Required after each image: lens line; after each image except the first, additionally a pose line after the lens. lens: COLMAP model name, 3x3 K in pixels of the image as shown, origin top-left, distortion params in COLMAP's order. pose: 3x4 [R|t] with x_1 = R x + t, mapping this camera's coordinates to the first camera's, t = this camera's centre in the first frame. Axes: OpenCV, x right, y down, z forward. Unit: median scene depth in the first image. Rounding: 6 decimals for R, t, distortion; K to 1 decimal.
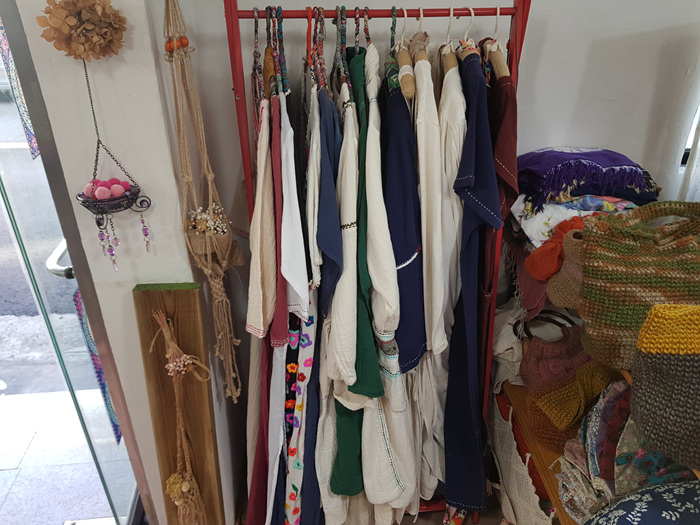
lens RADIAL K [[539.8, 0, 350.6], [0, 539.8, 263.3], [0, 0, 1]] dist [-0.005665, -0.006847]
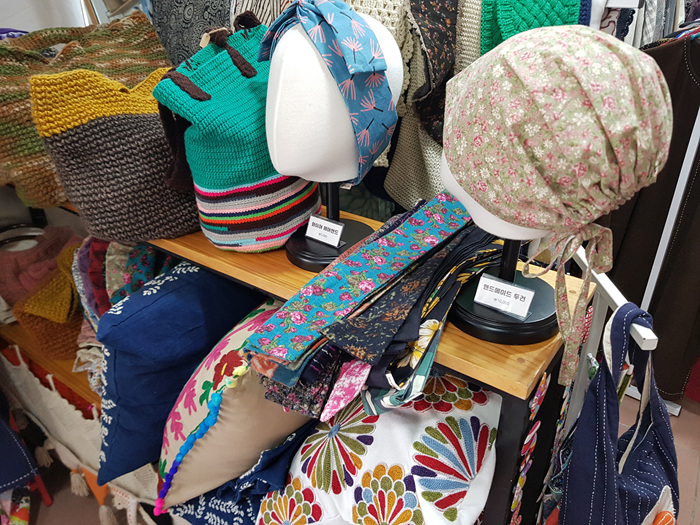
lens RADIAL K [[539.8, 0, 348.7], [0, 539.8, 263.4], [0, 0, 1]] dist [-0.005665, -0.006847]
pose [[0.626010, -0.363410, 0.689960, 0.180159], [0.372453, 0.916671, 0.144889, 0.413027], [-0.685120, 0.166275, 0.709199, 0.093901]]
